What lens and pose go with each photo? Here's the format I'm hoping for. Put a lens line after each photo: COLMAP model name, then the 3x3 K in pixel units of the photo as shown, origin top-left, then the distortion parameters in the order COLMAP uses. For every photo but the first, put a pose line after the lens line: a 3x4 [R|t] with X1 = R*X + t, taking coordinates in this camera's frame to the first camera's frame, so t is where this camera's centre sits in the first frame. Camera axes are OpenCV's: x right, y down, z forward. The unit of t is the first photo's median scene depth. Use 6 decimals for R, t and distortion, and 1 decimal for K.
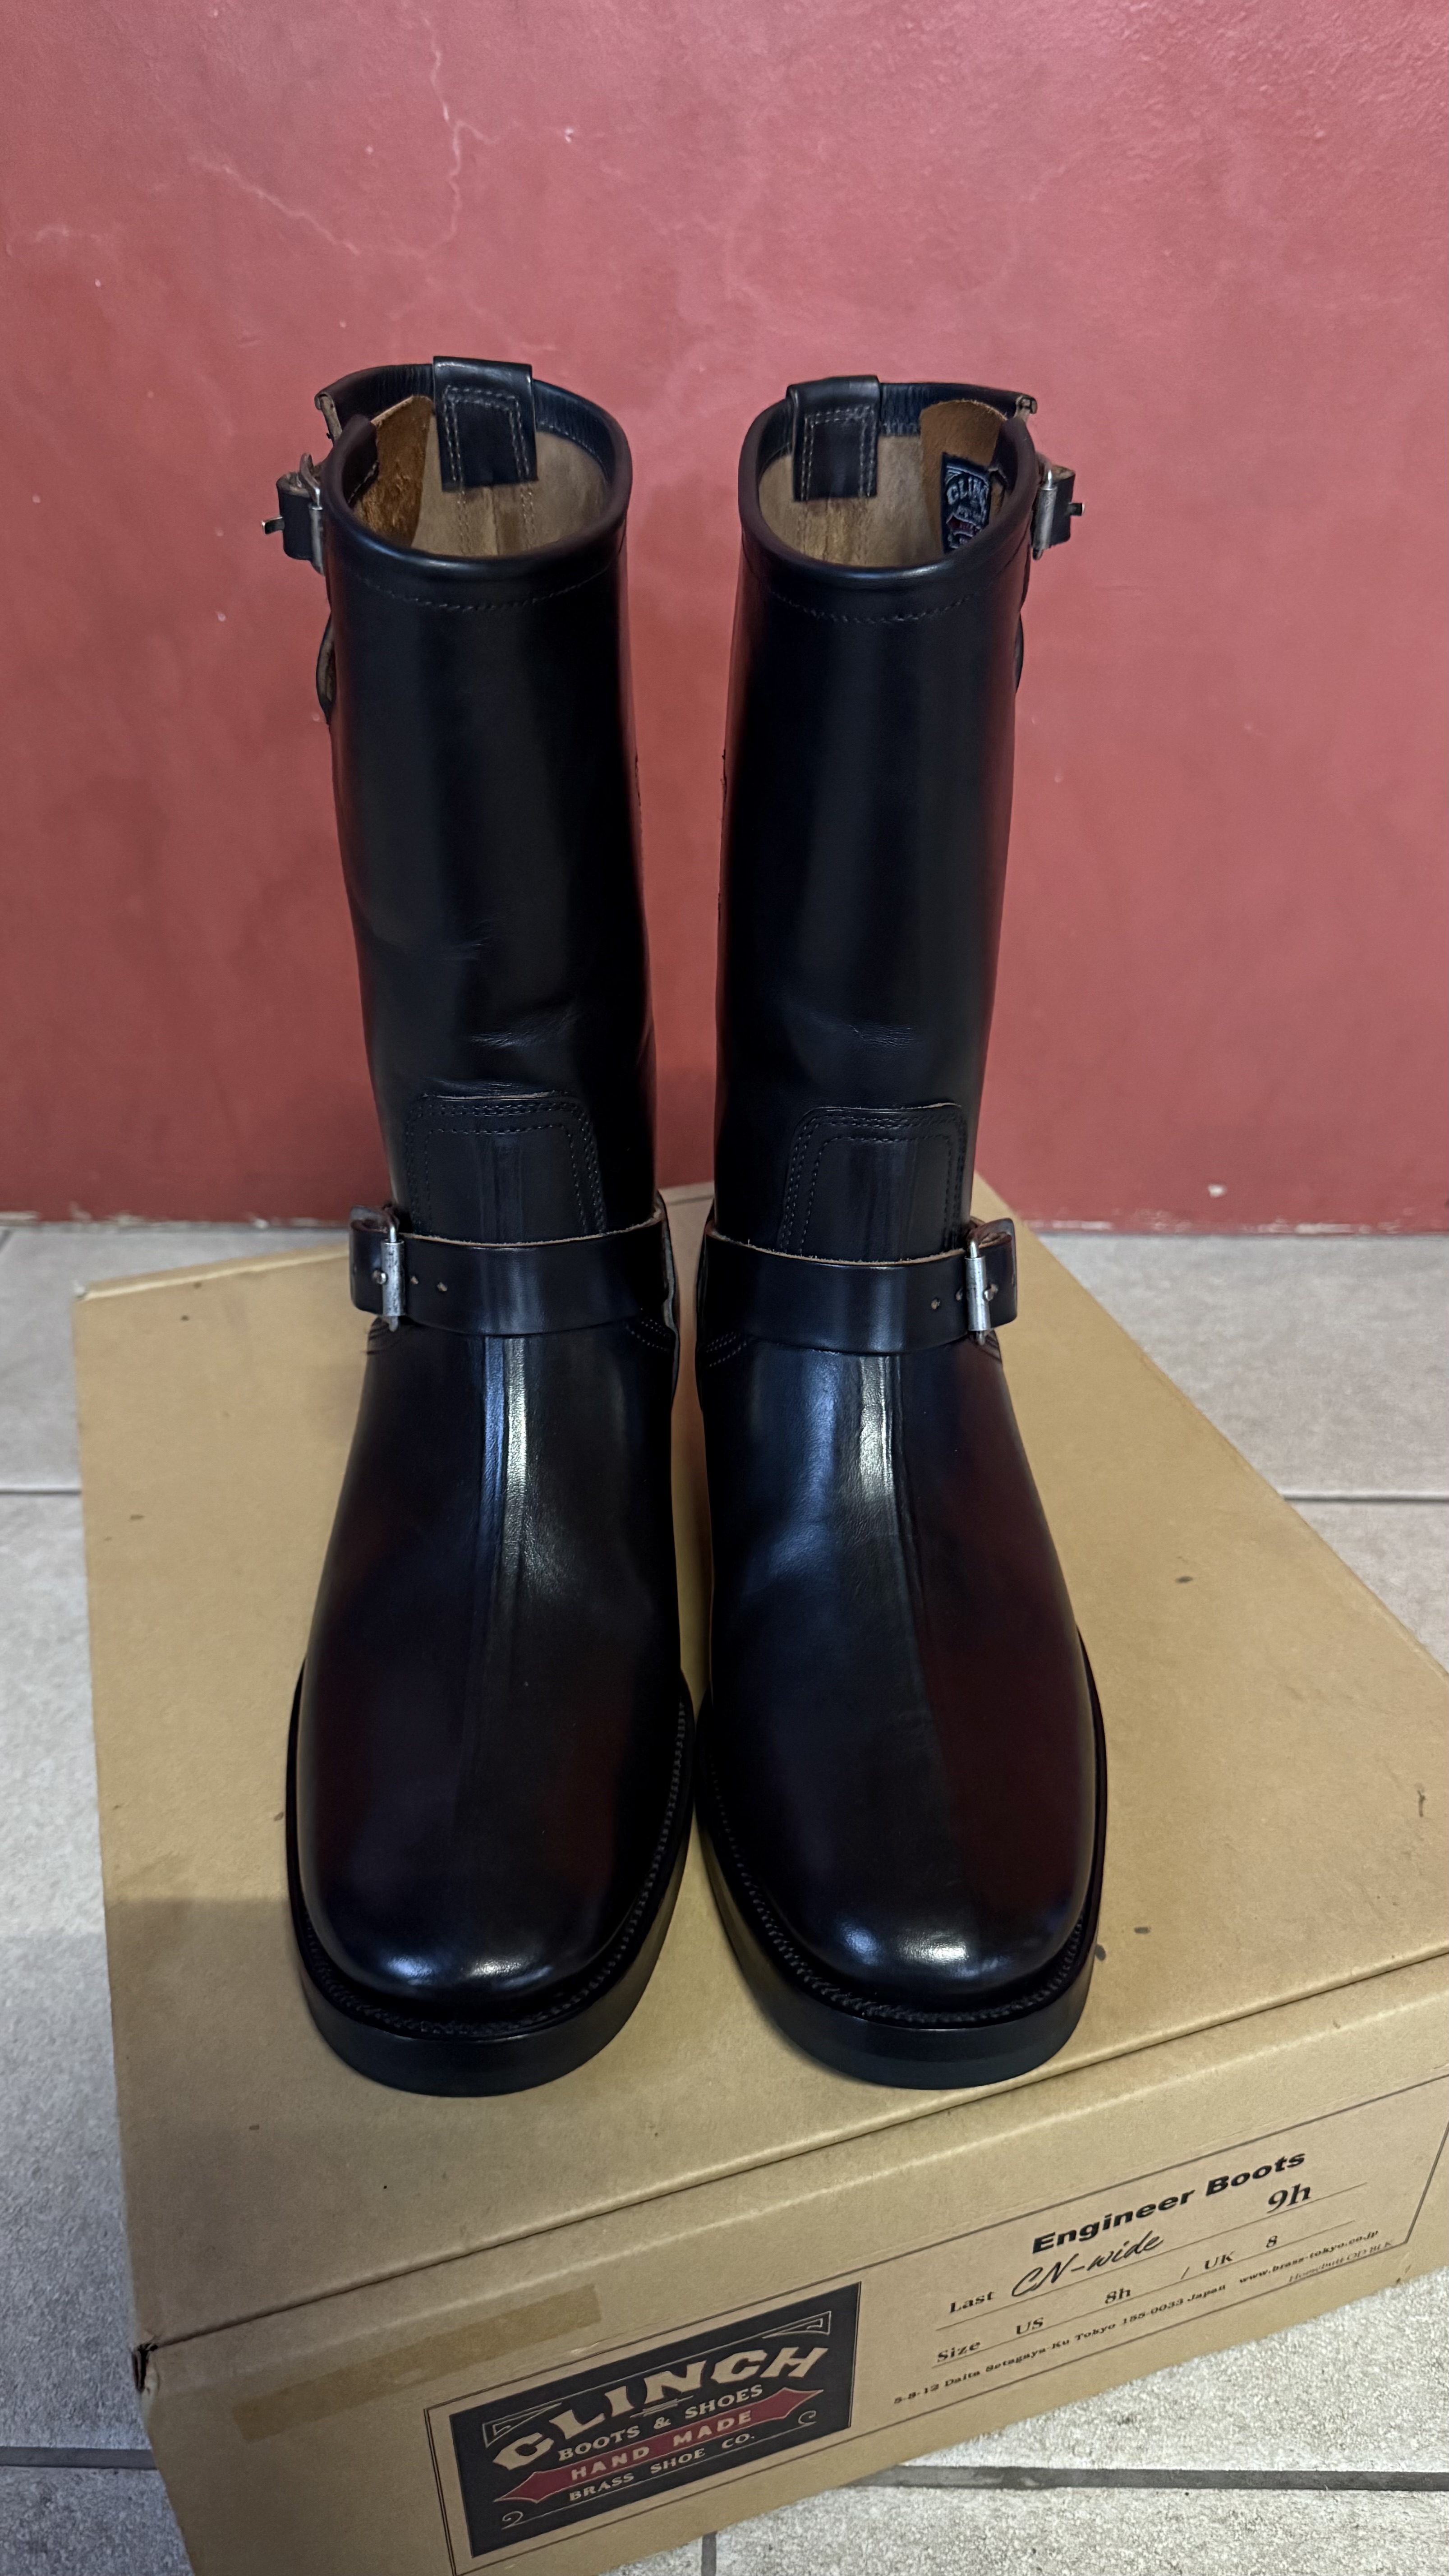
lens RADIAL K [[1896.0, 0, 716.3], [0, 1896.0, 1276.8], [0, 0, 1]] dist [0.010667, -0.030464]
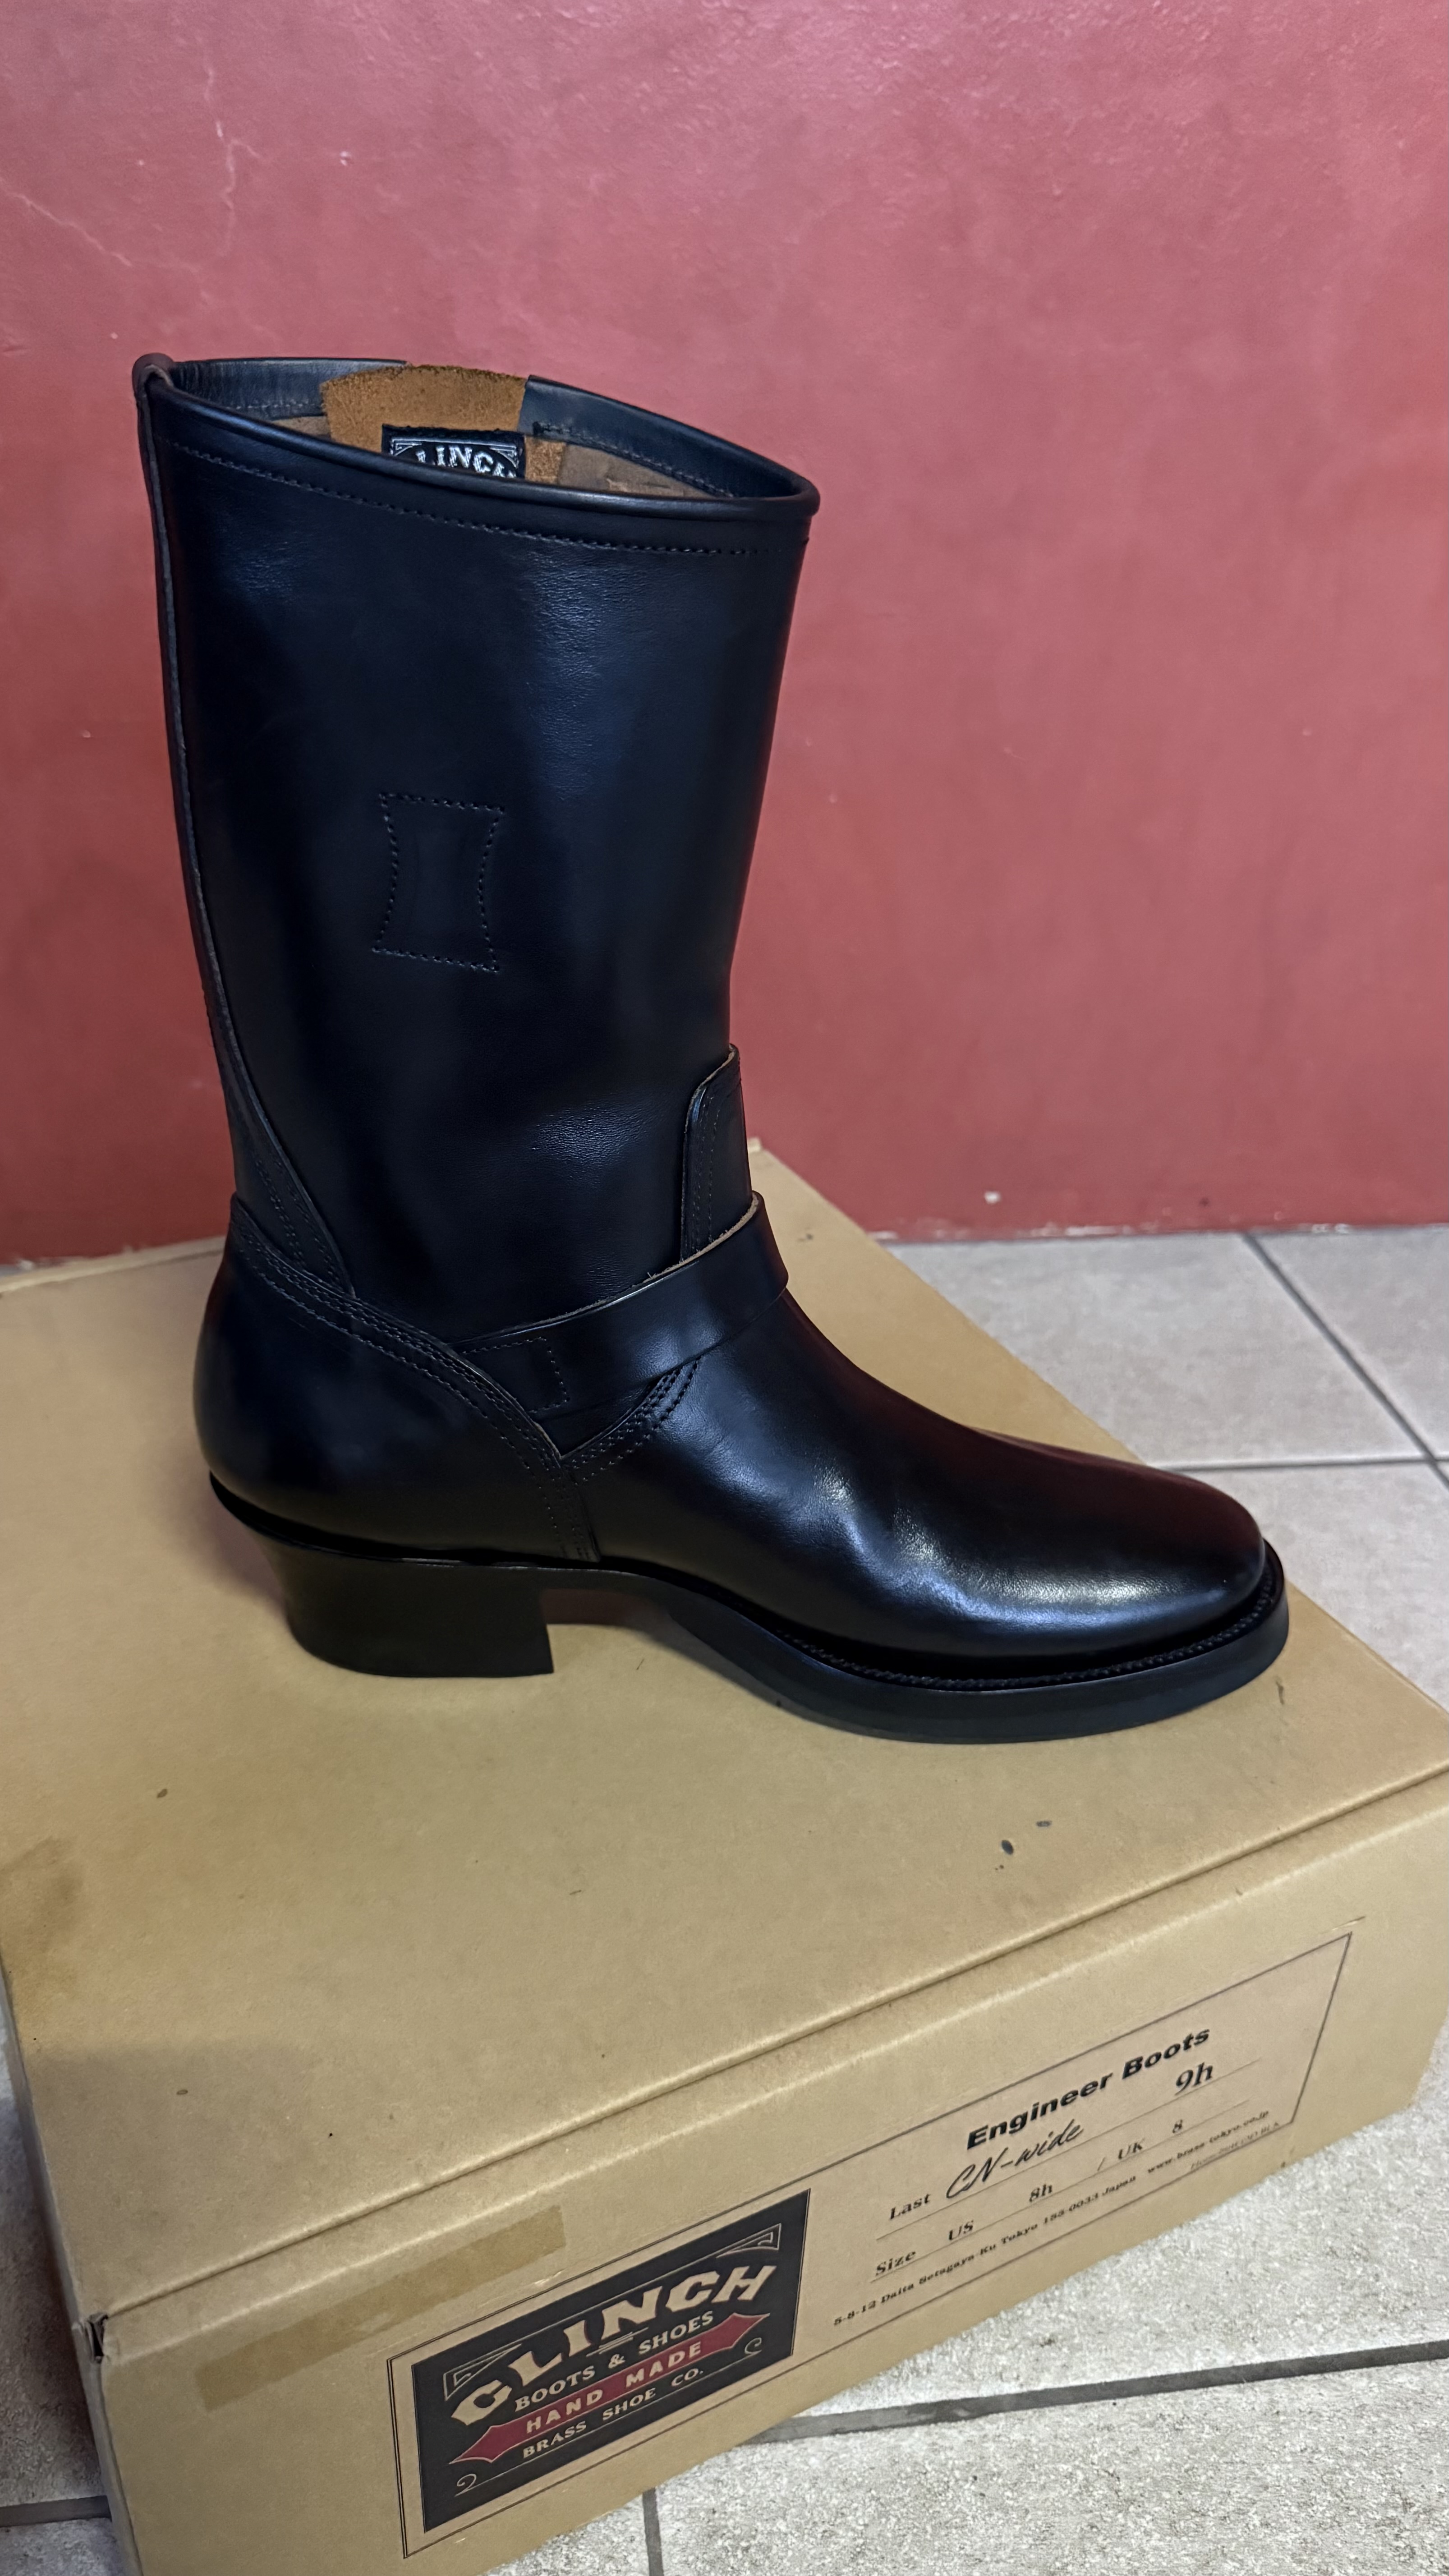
lens RADIAL K [[1896.0, 0, 720.2], [0, 1896.0, 1289.1], [0, 0, 1]] dist [0.010667, -0.030464]
pose [[0.987018, -0.038912, 0.155826, -0.061432], [0.045905, 0.998082, -0.041537, 0.053778], [-0.153911, 0.048151, 0.986911, -0.002774]]
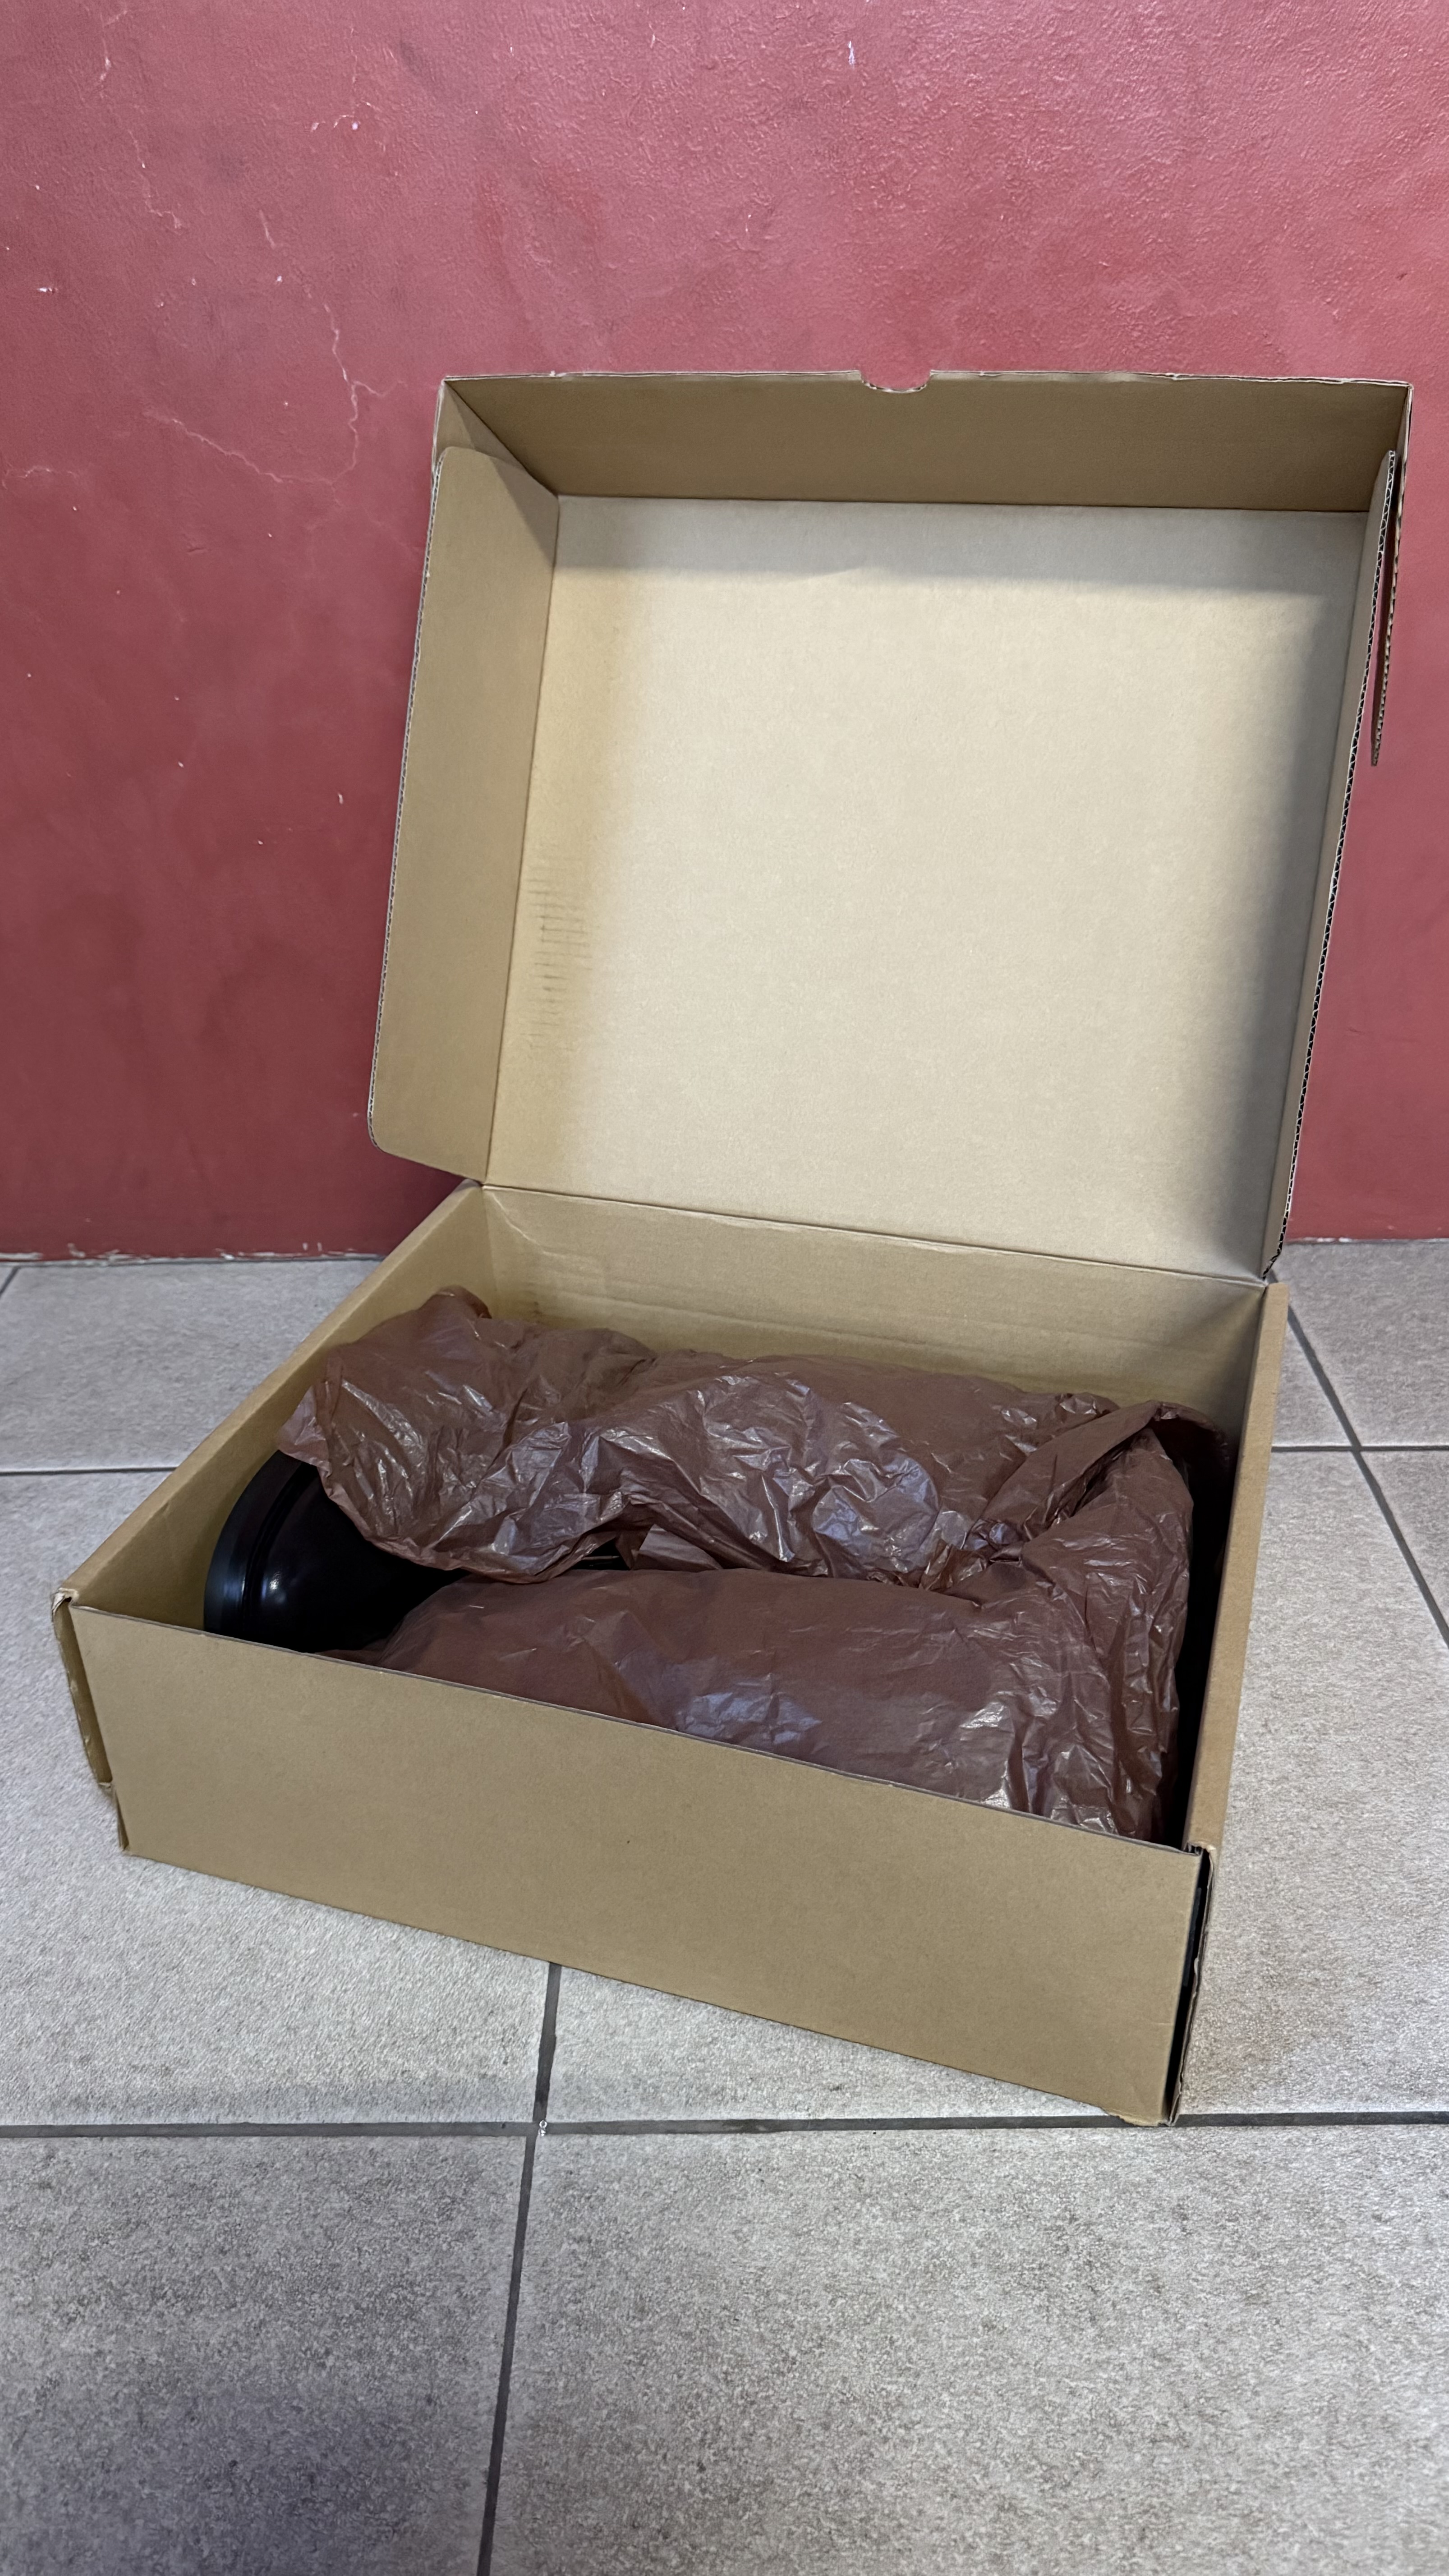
lens RADIAL K [[1896.0, 0, 735.4], [0, 1896.0, 1293.3], [0, 0, 1]] dist [0.010667, -0.030464]
pose [[0.999703, -0.024183, 0.003141, 0.101156], [0.024250, 0.999435, -0.023285, 0.040391], [-0.002576, 0.023354, 0.999724, -0.263025]]
